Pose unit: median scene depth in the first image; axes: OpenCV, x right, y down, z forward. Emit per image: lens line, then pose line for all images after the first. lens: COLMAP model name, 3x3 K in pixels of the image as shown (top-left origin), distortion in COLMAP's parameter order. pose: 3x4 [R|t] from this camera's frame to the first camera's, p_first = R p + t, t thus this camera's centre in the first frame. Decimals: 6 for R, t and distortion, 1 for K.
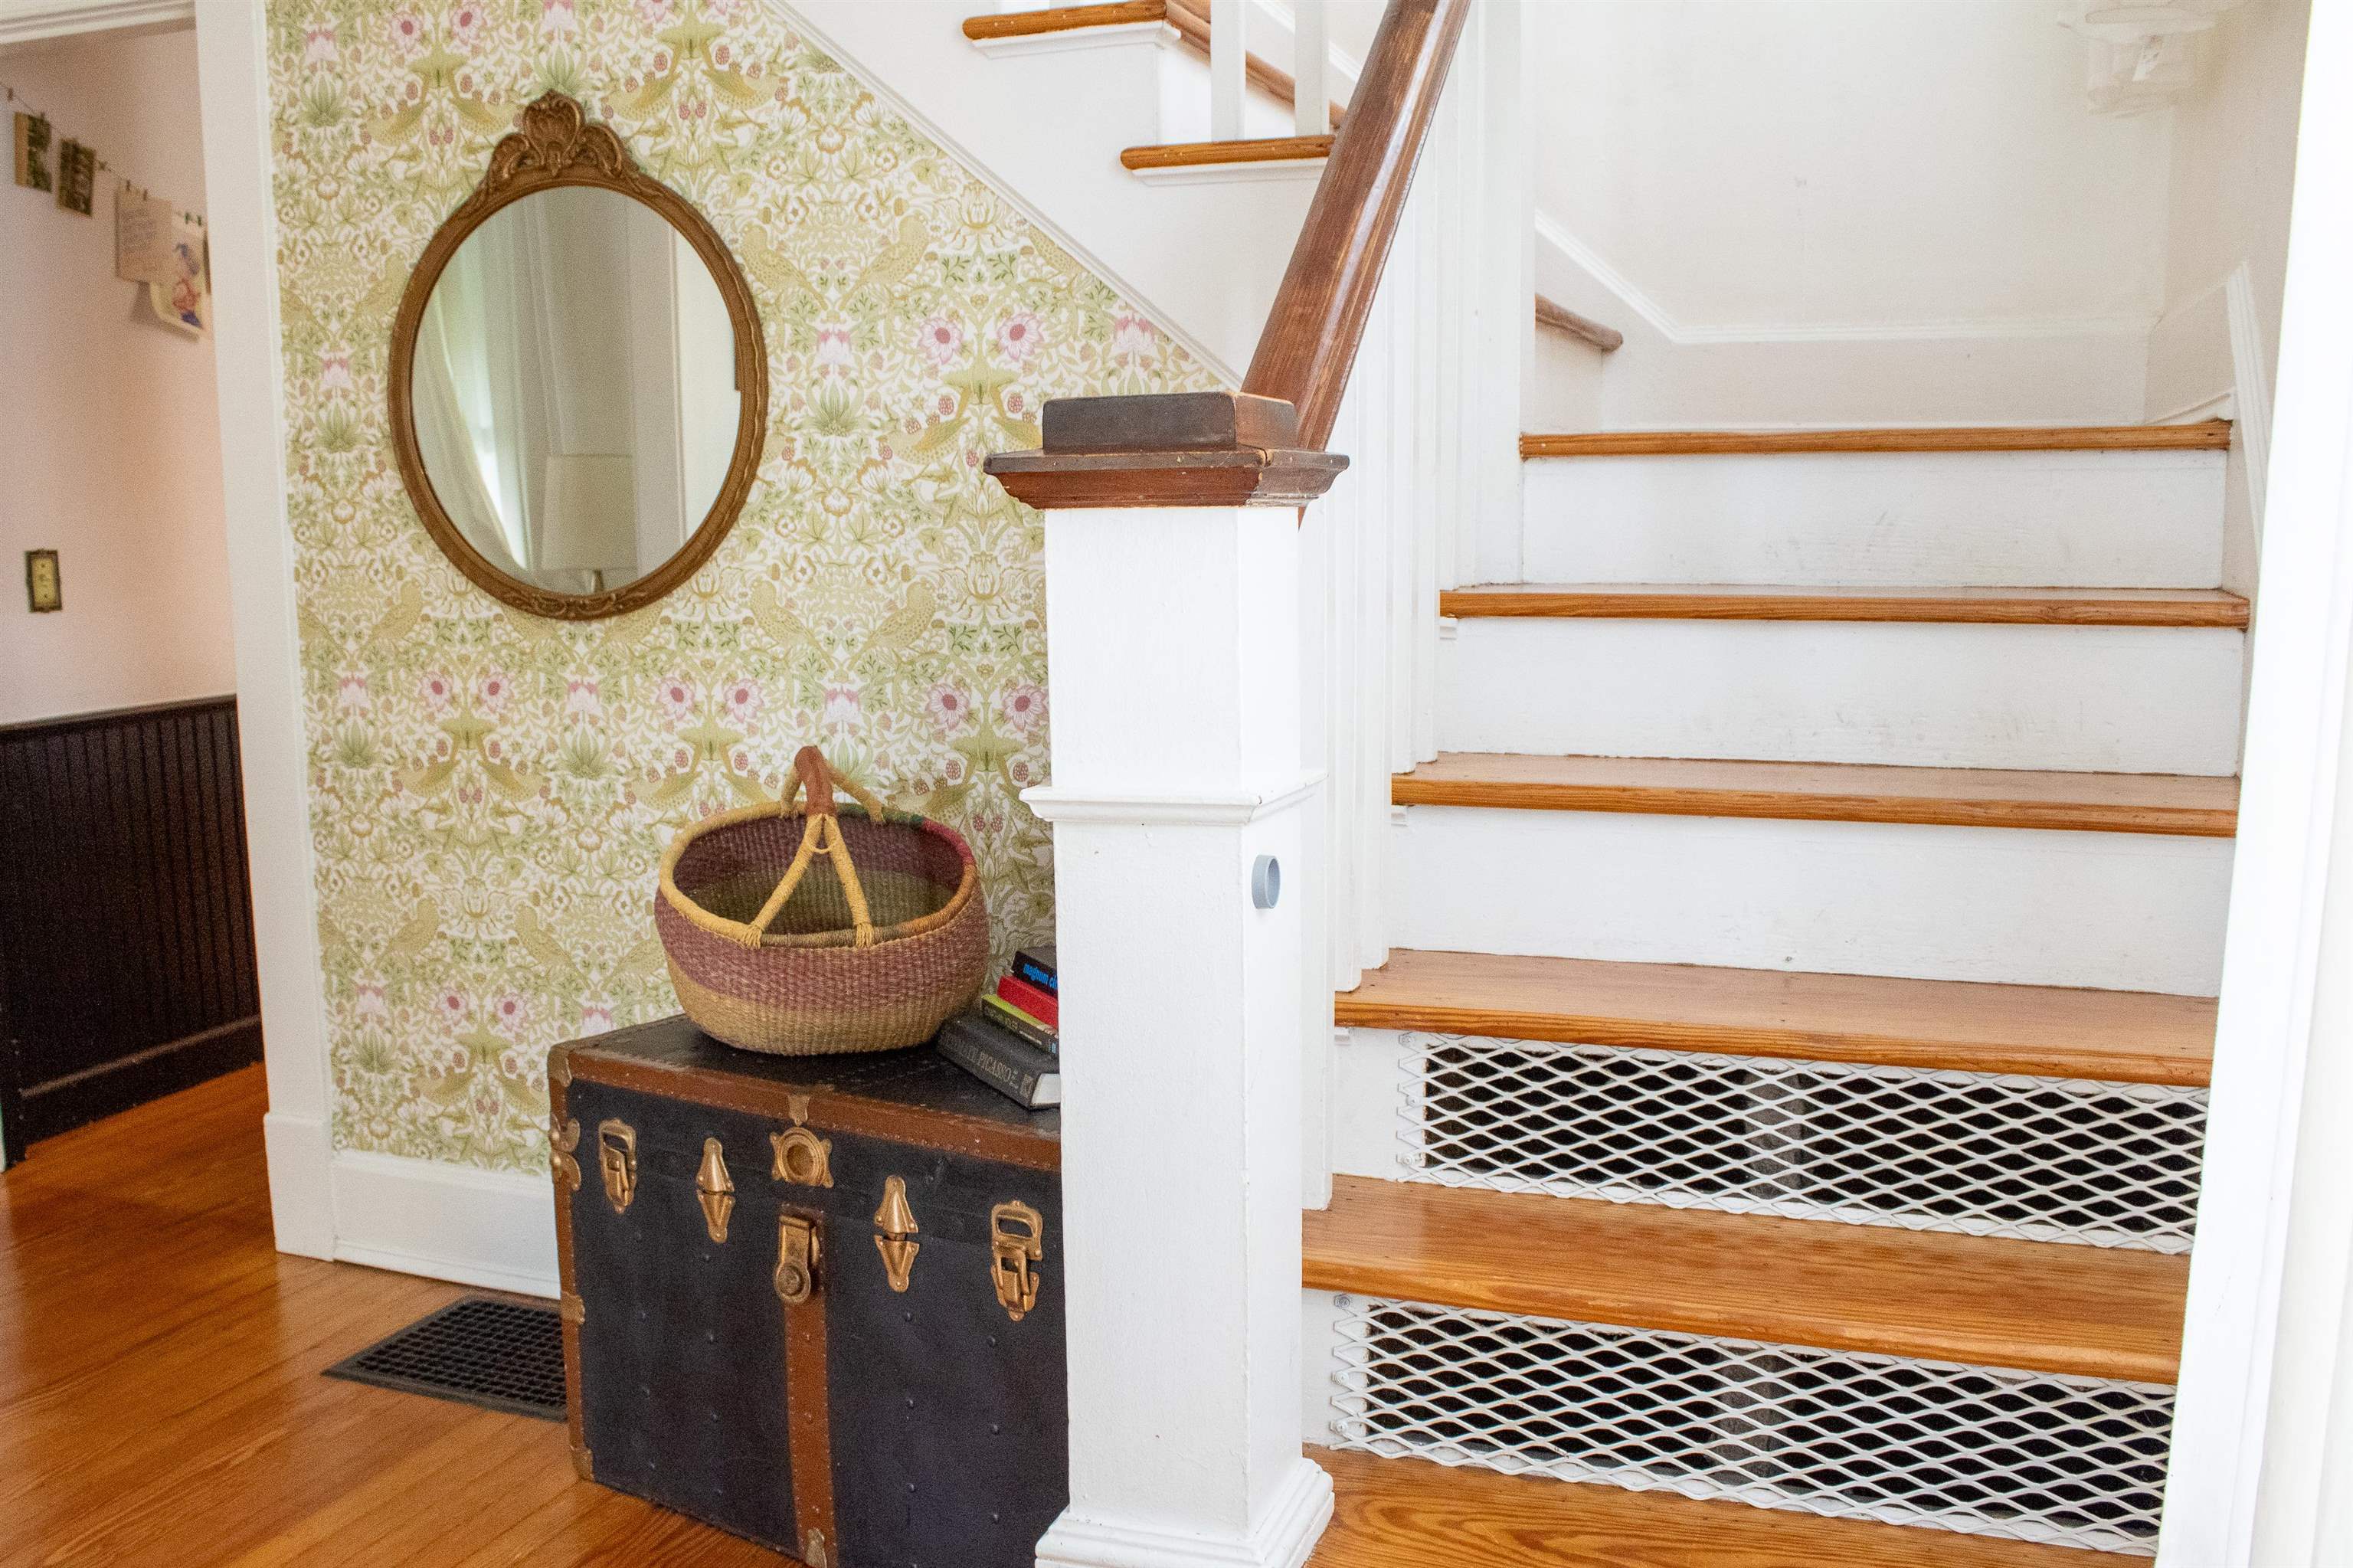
lens RADIAL K [[2113.0, 0, 1126.1], [0, 2113.0, 865.6], [0, 0, 1]] dist [-0.169944, 0.136075]
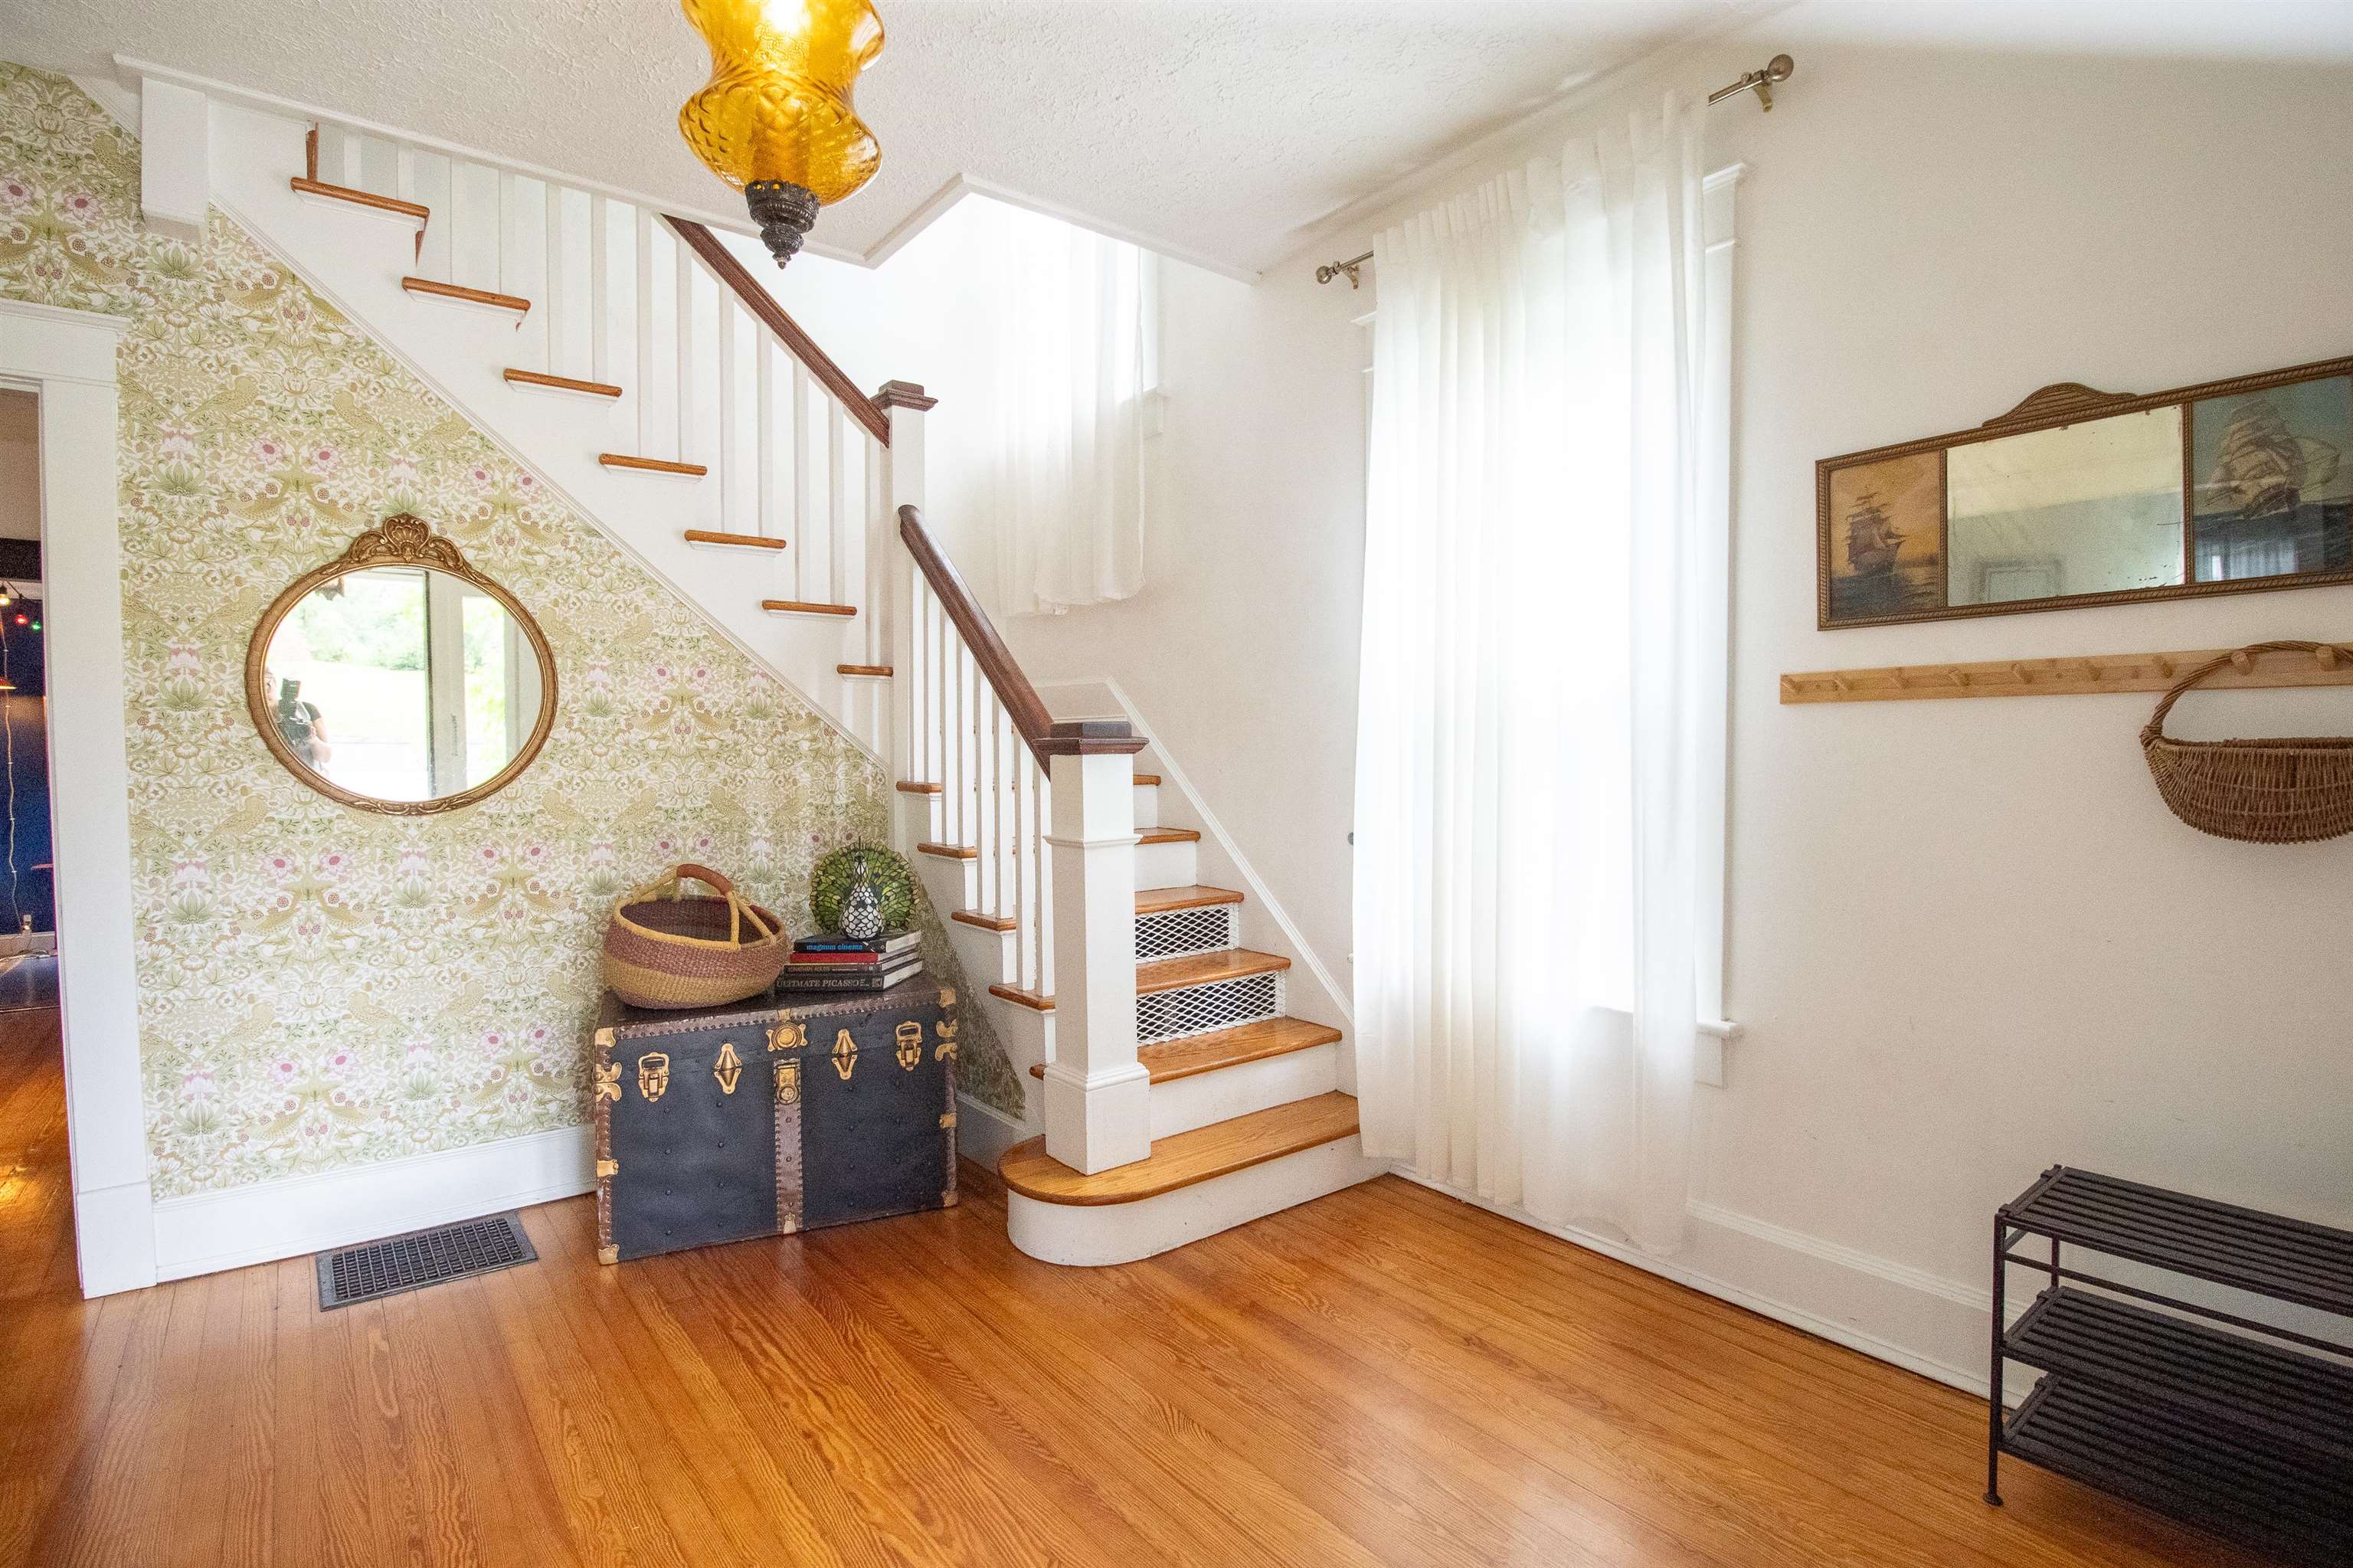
lens RADIAL K [[1148.2, 0, 1194.1], [0, 1148.2, 783.3], [0, 0, 1]] dist [-0.005715, -0.004138]
pose [[0.511814, -0.021997, 0.858815, -0.764544], [0.142962, 0.987914, -0.059895, 0.005146], [-0.847118, 0.153433, 0.508773, -0.033385]]
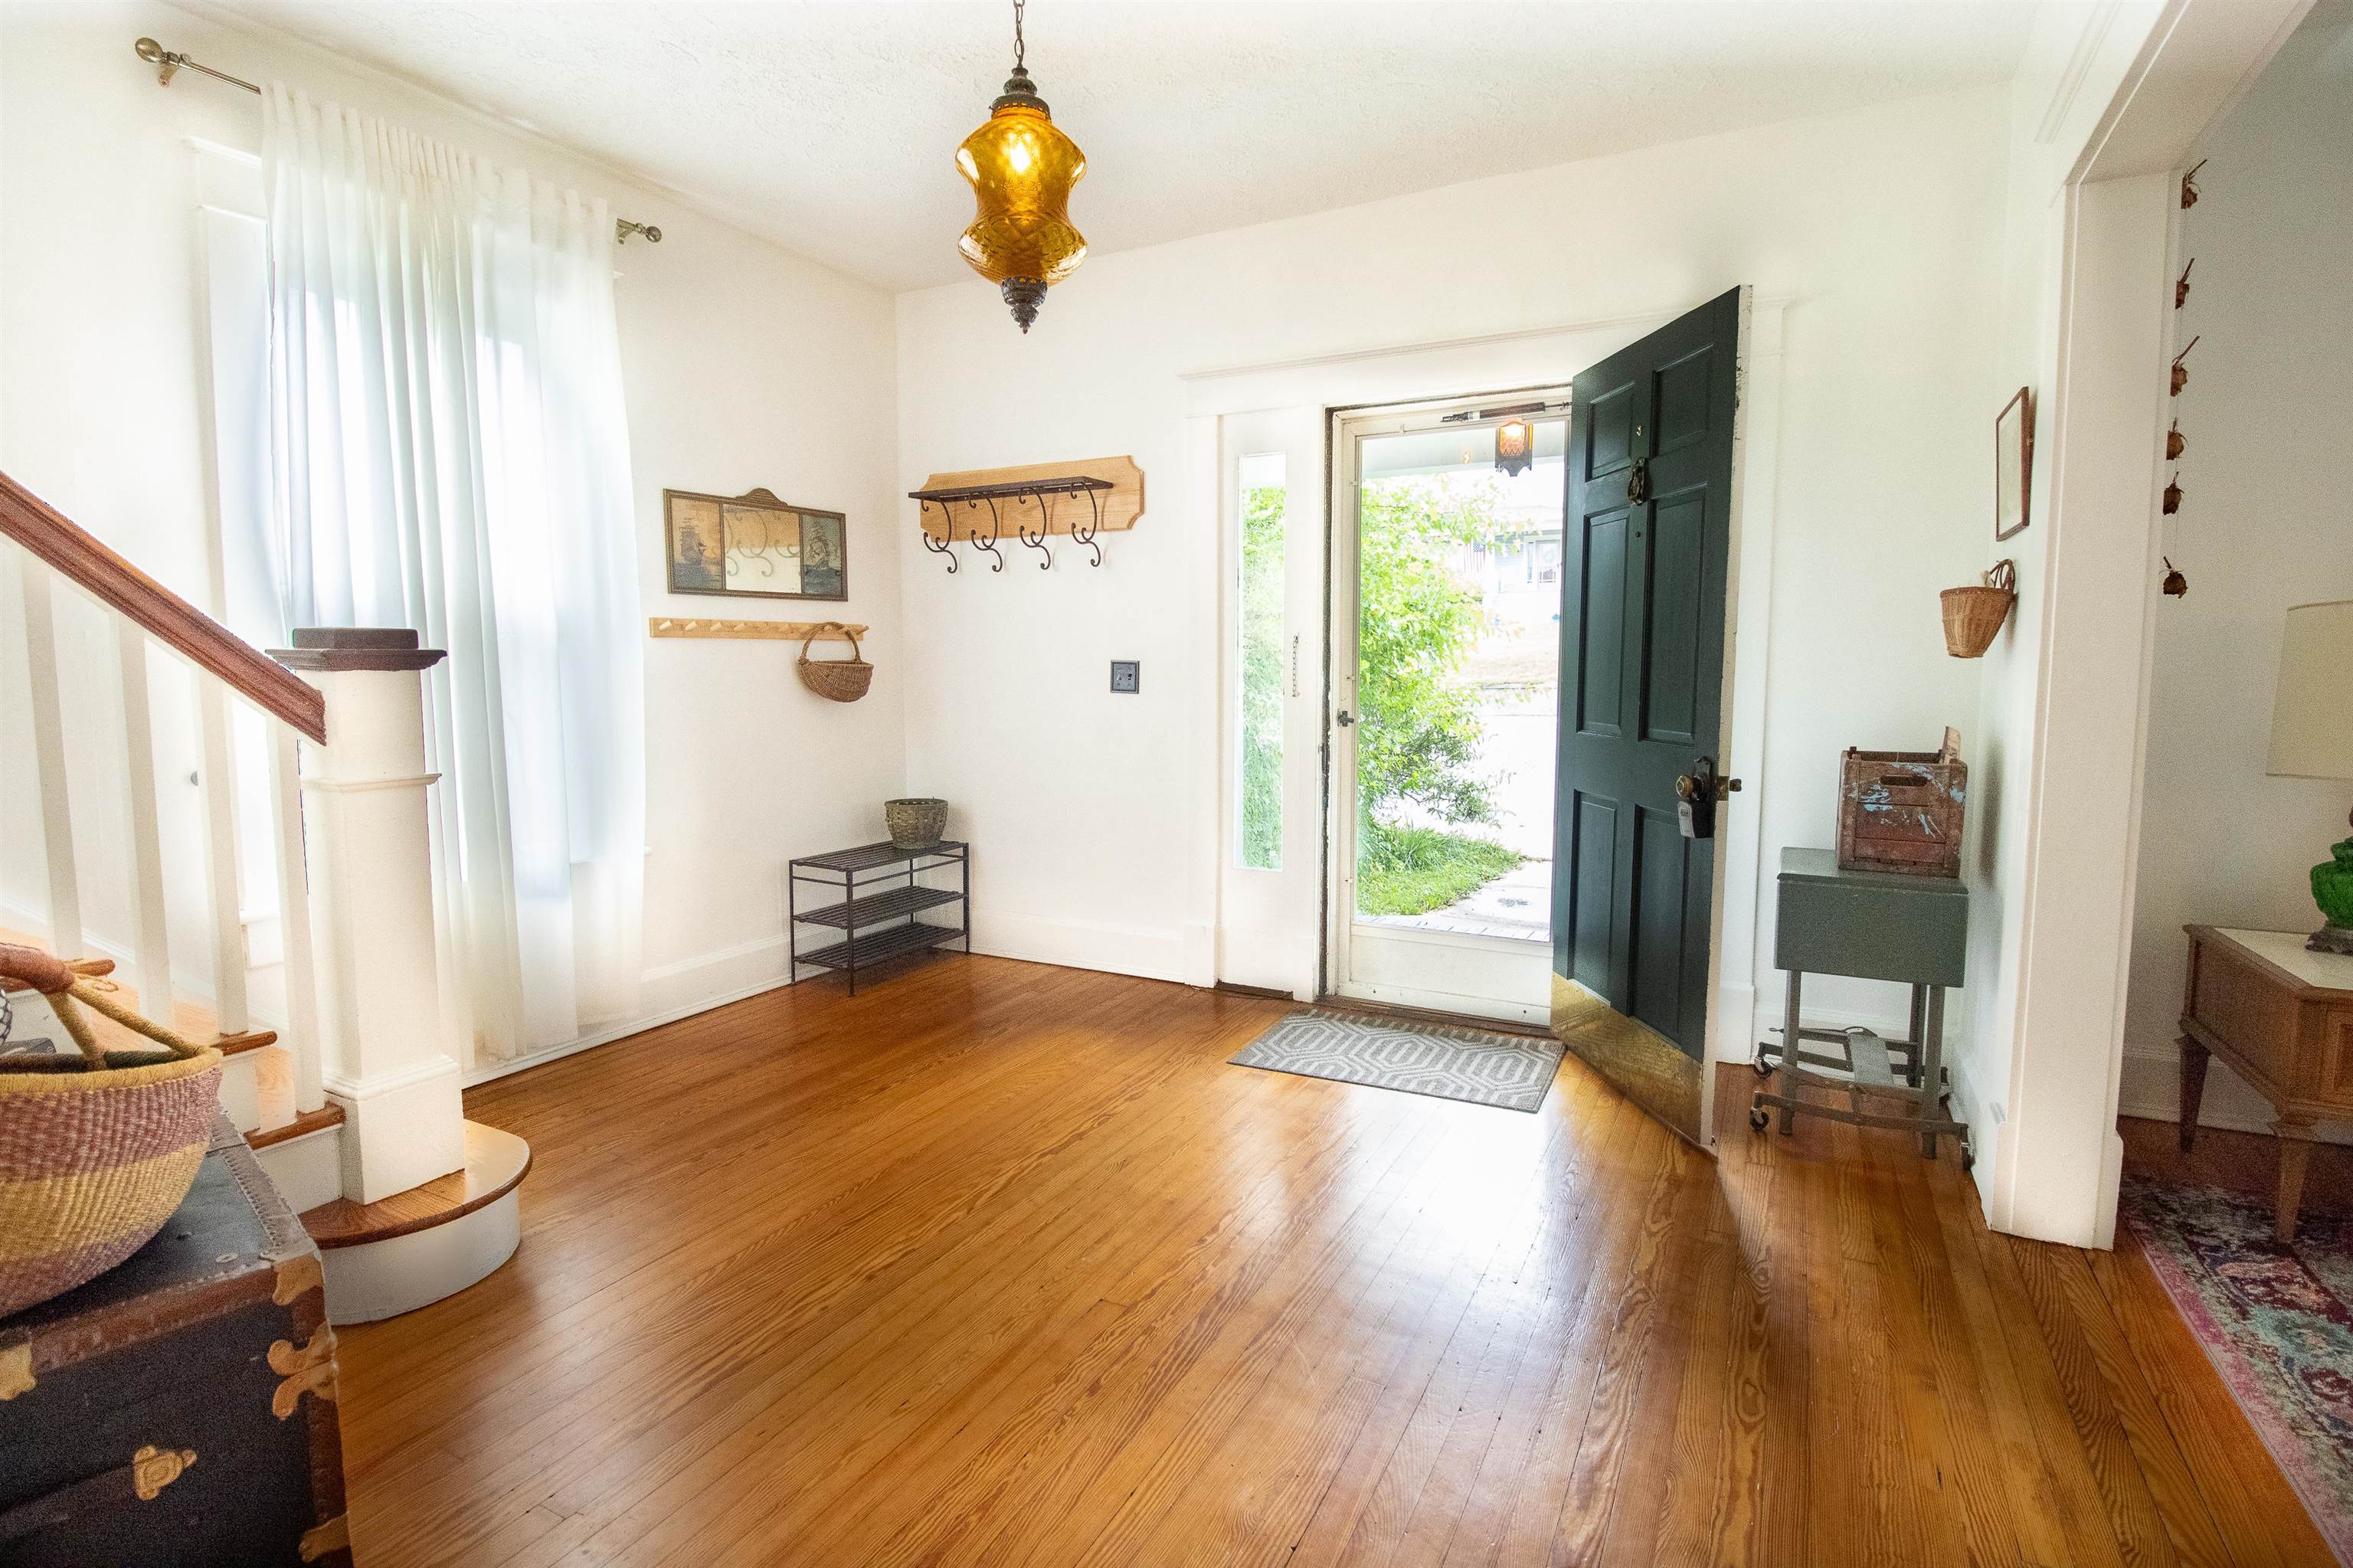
lens RADIAL K [[1110.2, 0, 1178.3], [0, 1110.2, 772.6], [0, 0, 1]] dist [-0.003759, -0.011869]
pose [[-0.990862, 0.000577, 0.134881, -0.605686], [0.035785, 0.965280, 0.258754, -0.191887], [-0.130049, 0.261216, -0.956480, 1.160259]]
